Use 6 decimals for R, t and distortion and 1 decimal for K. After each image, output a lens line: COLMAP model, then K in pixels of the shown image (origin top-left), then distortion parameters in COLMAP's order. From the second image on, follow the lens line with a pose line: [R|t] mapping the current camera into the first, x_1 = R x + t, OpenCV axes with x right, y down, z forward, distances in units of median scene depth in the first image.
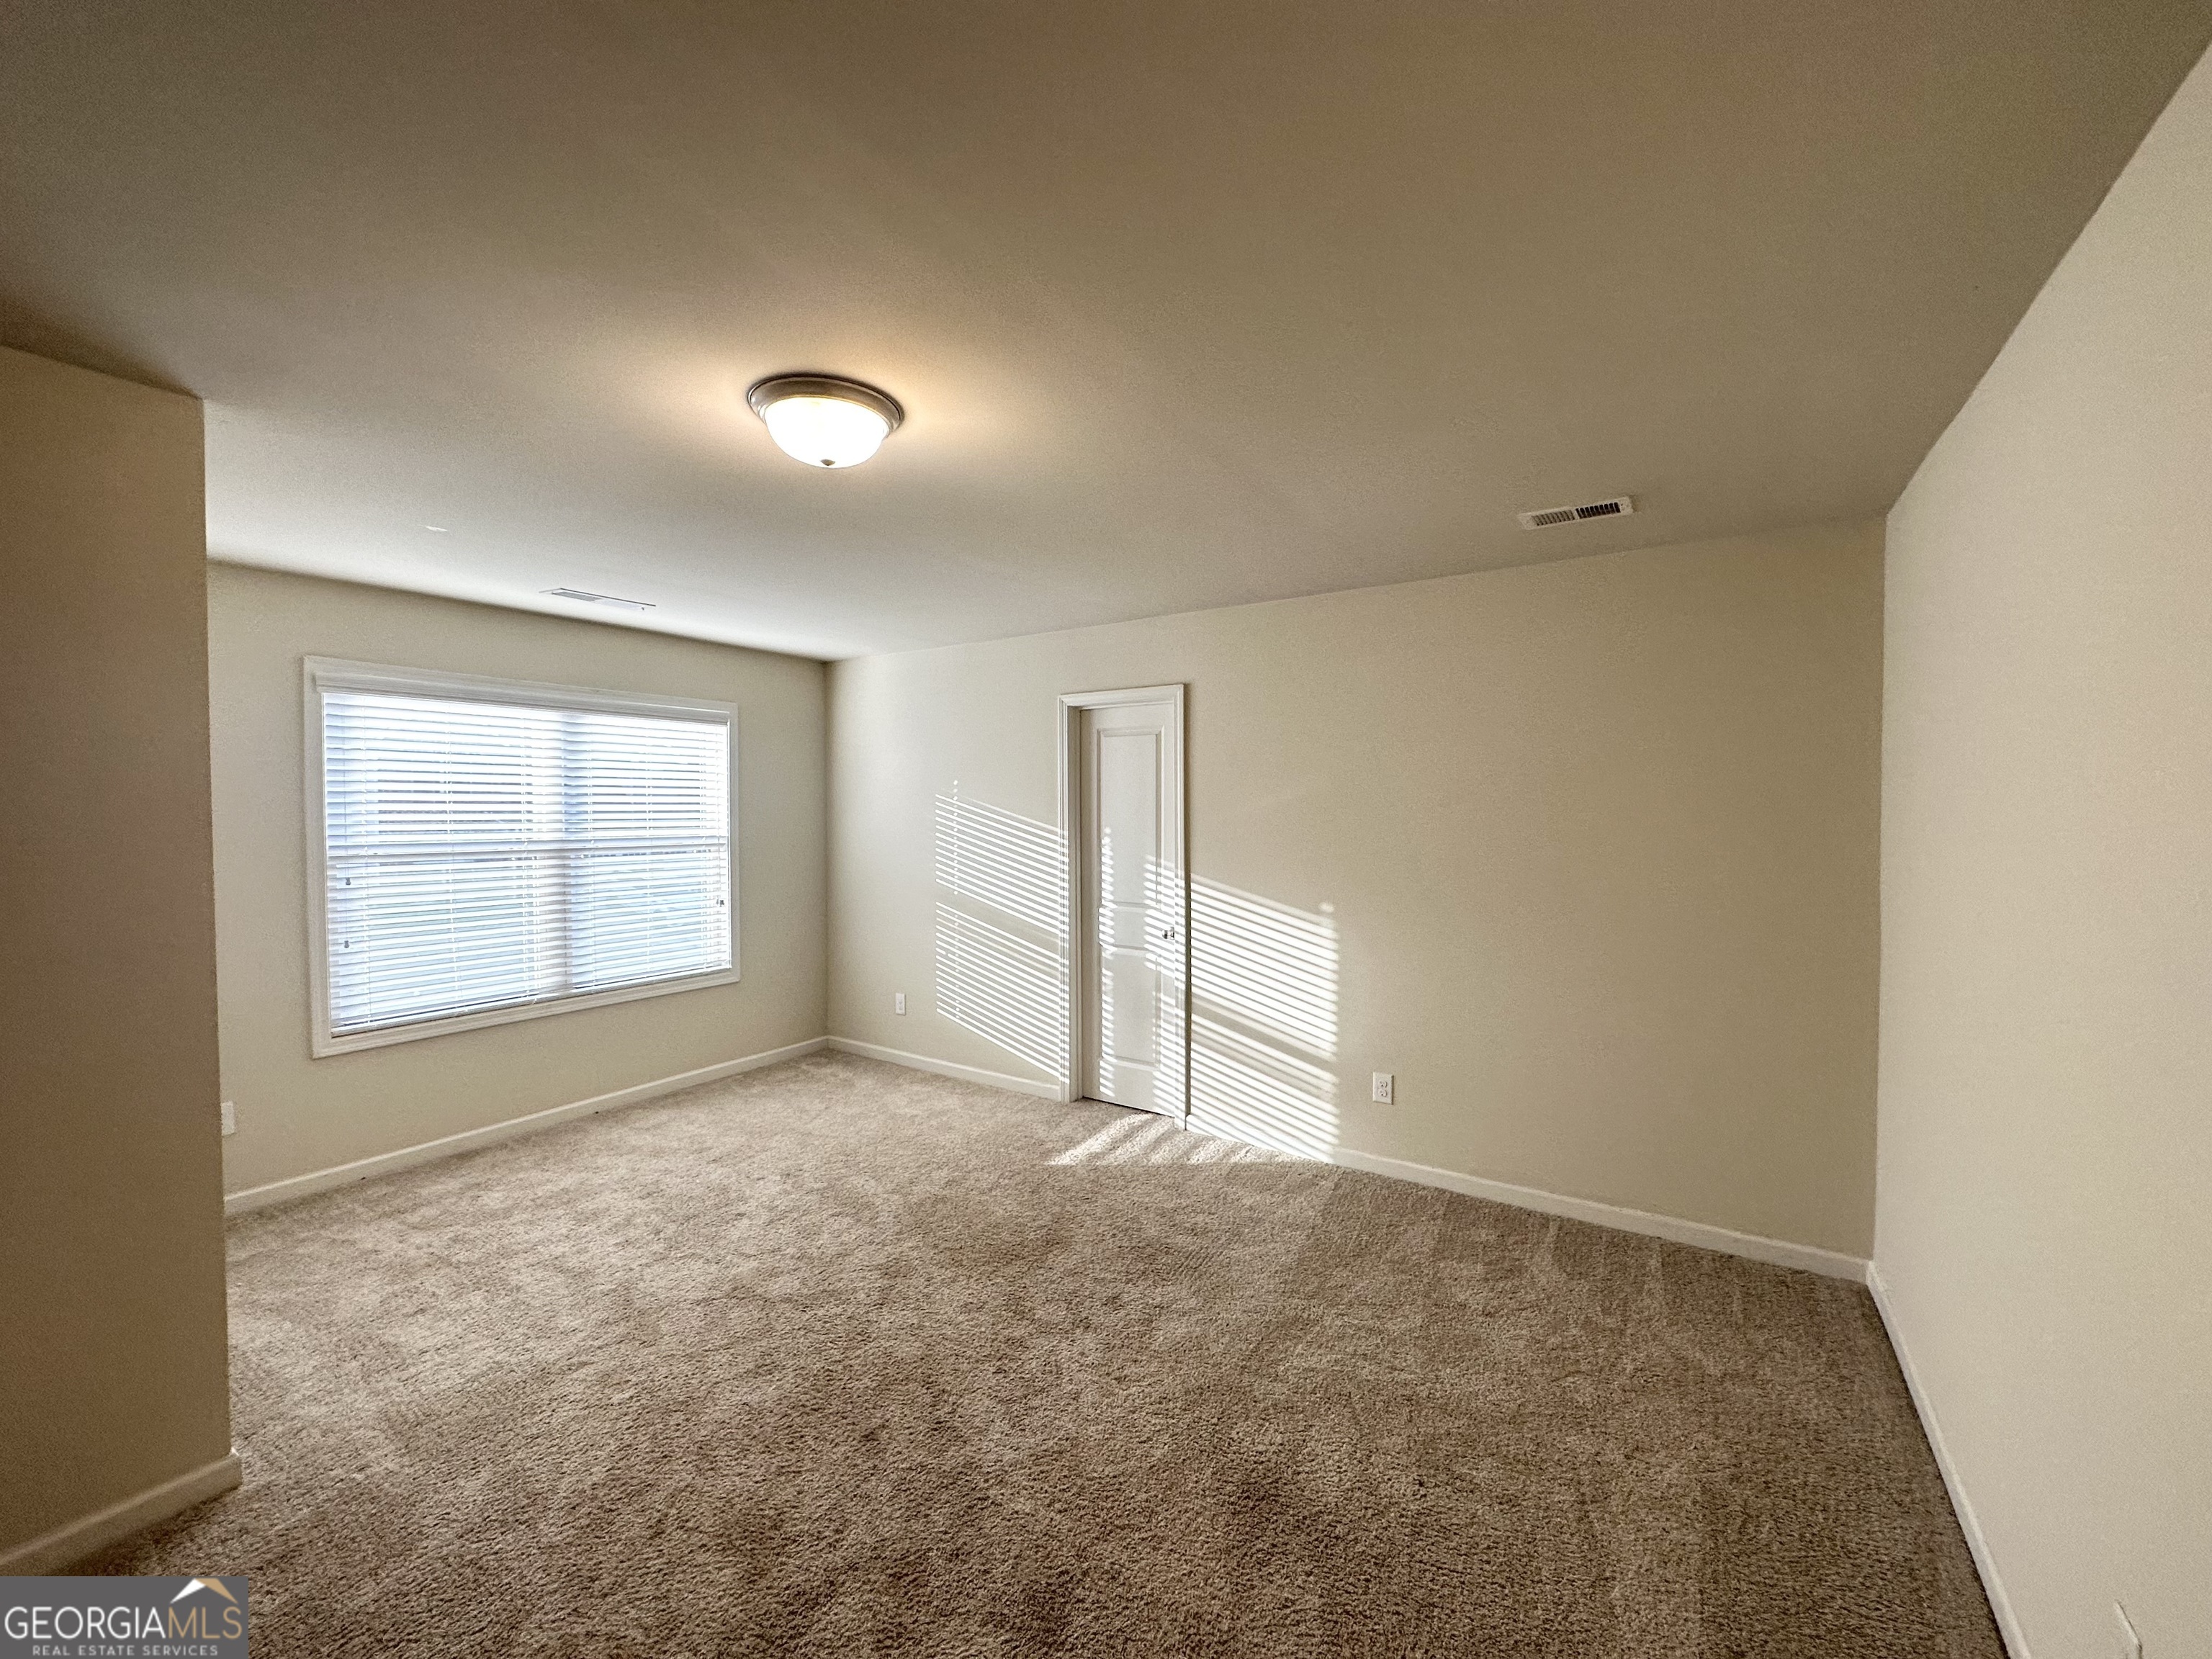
lens RADIAL K [[887.3, 0, 1106.0], [0, 887.3, 829.5], [0, 0, 1]] dist [-0.009209, 0.000243]
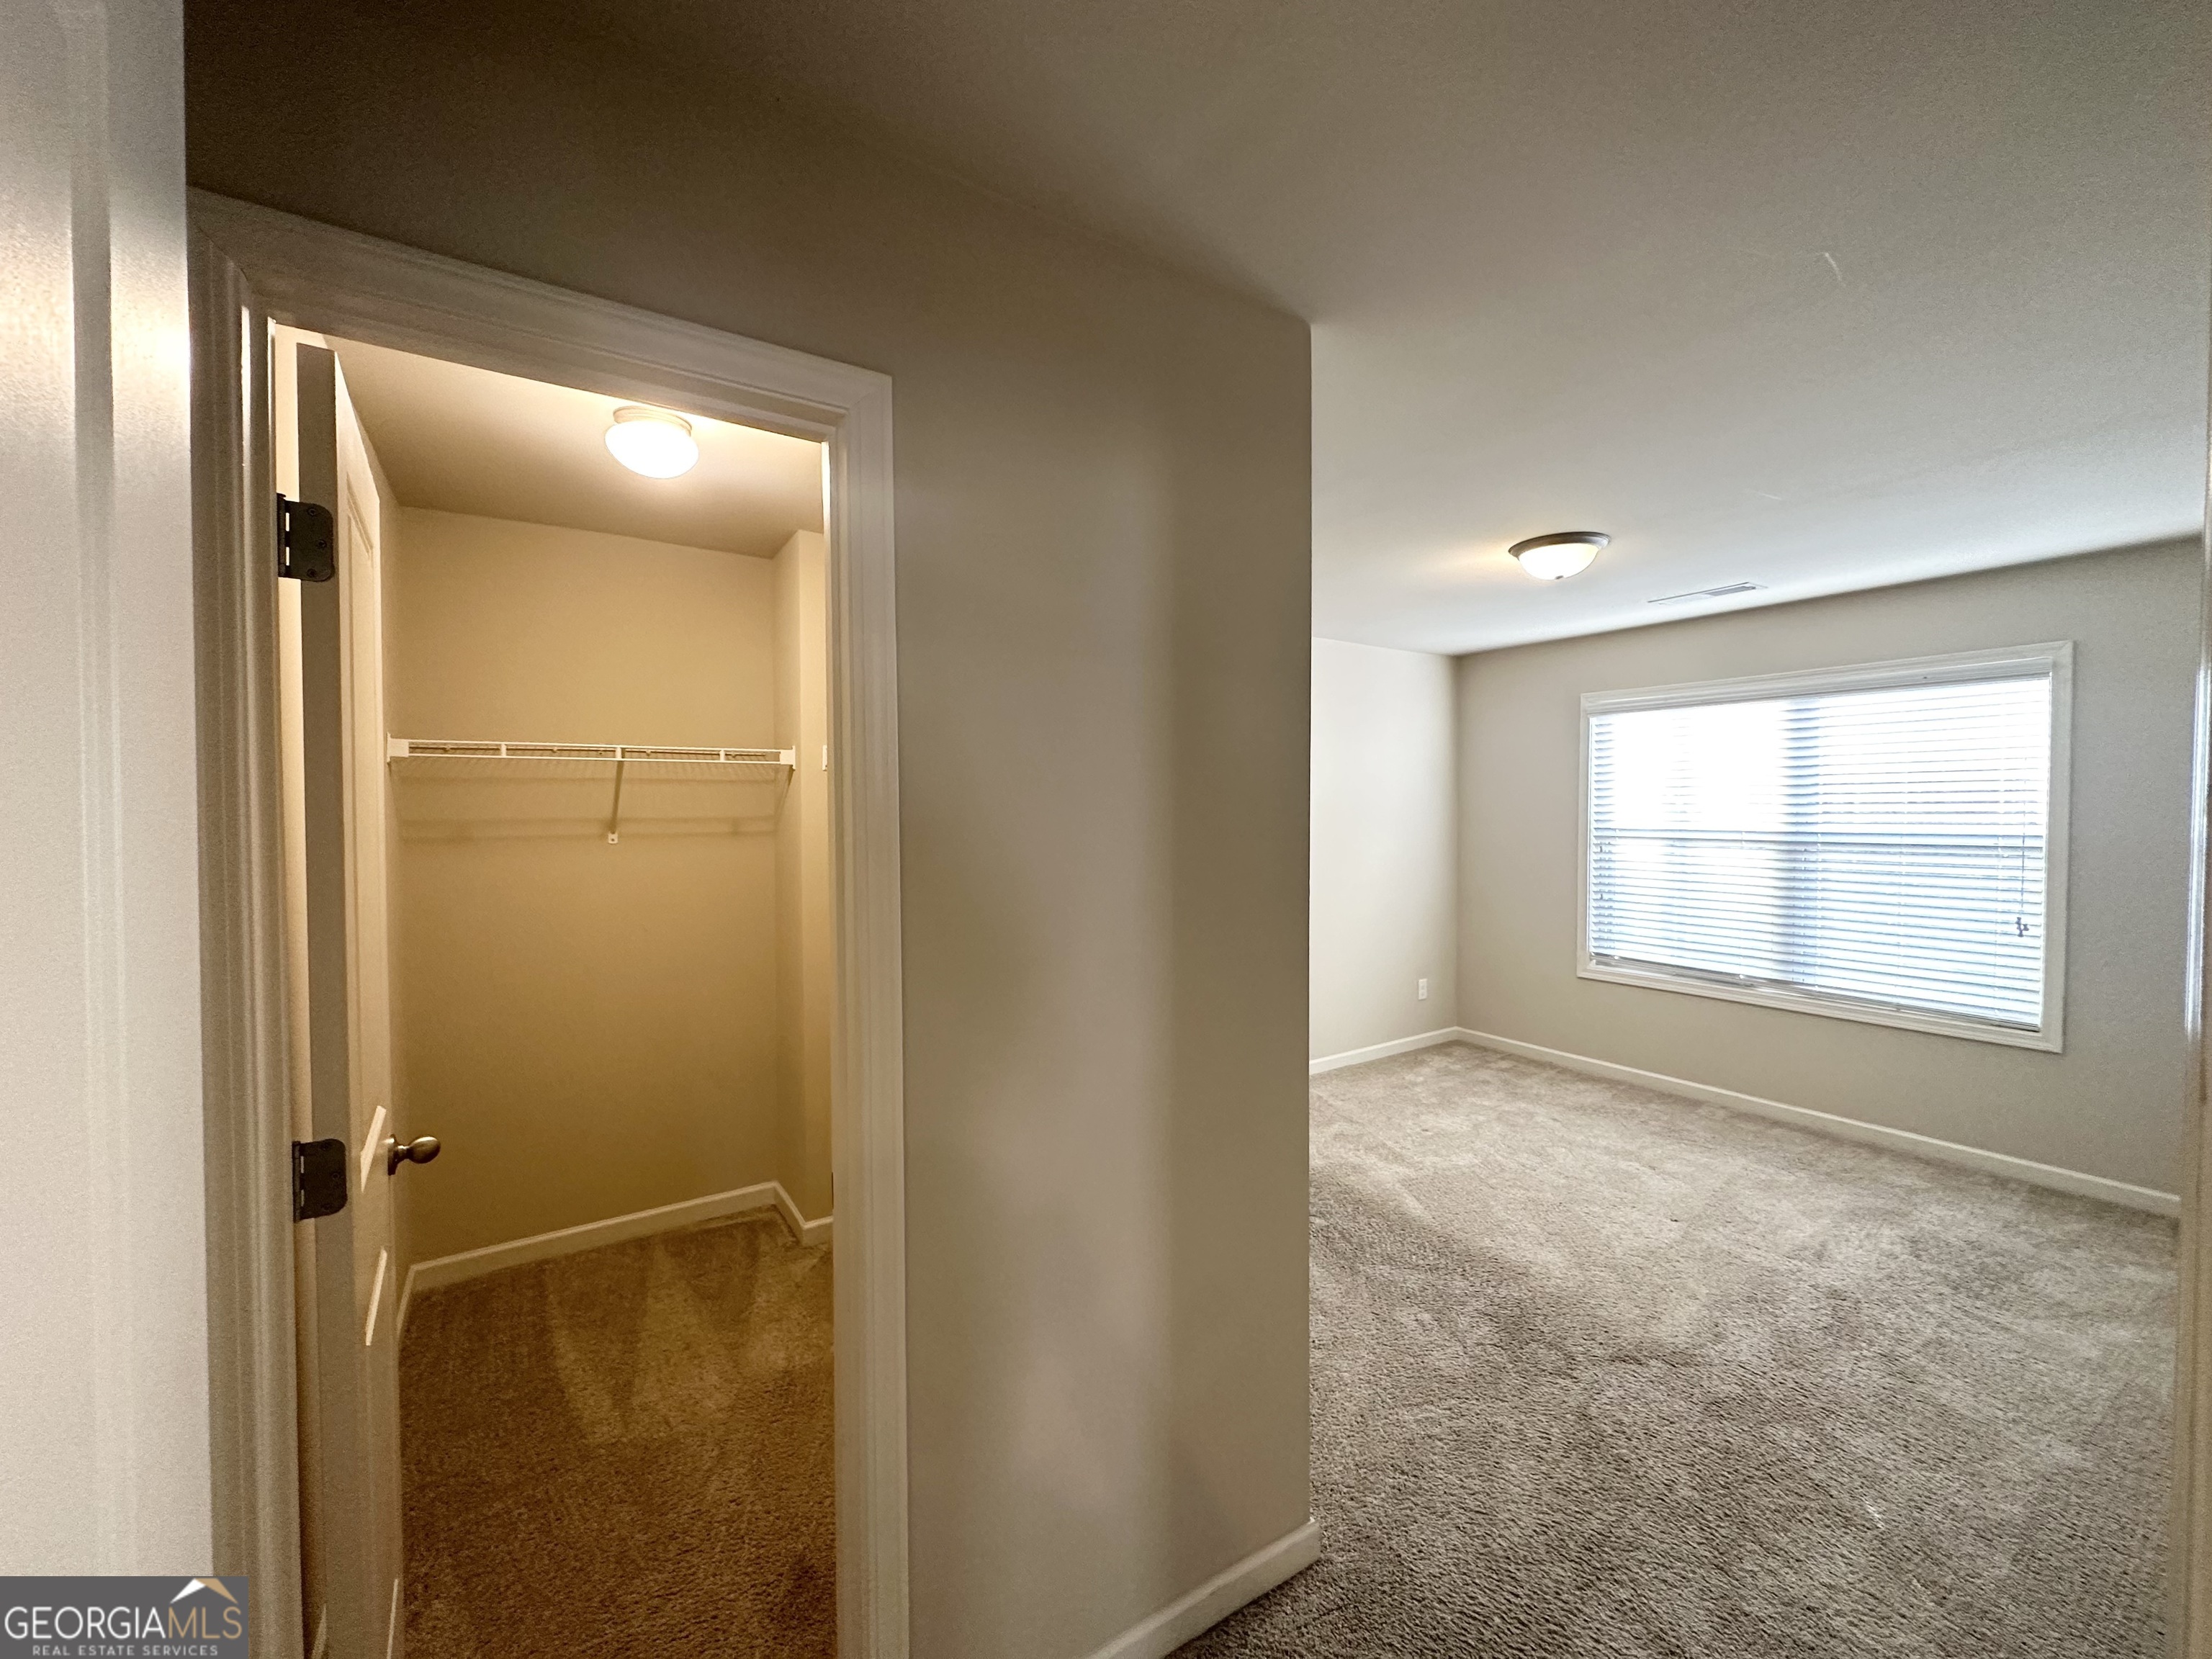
lens RADIAL K [[887.3, 0, 1106.0], [0, 887.3, 829.5], [0, 0, 1]] dist [-0.009209, 0.000243]
pose [[-0.377195, 0.024267, -0.925816, 0.563690], [-0.016389, 0.999325, 0.032871, -0.010329], [0.925989, 0.027572, -0.376542, 0.663629]]
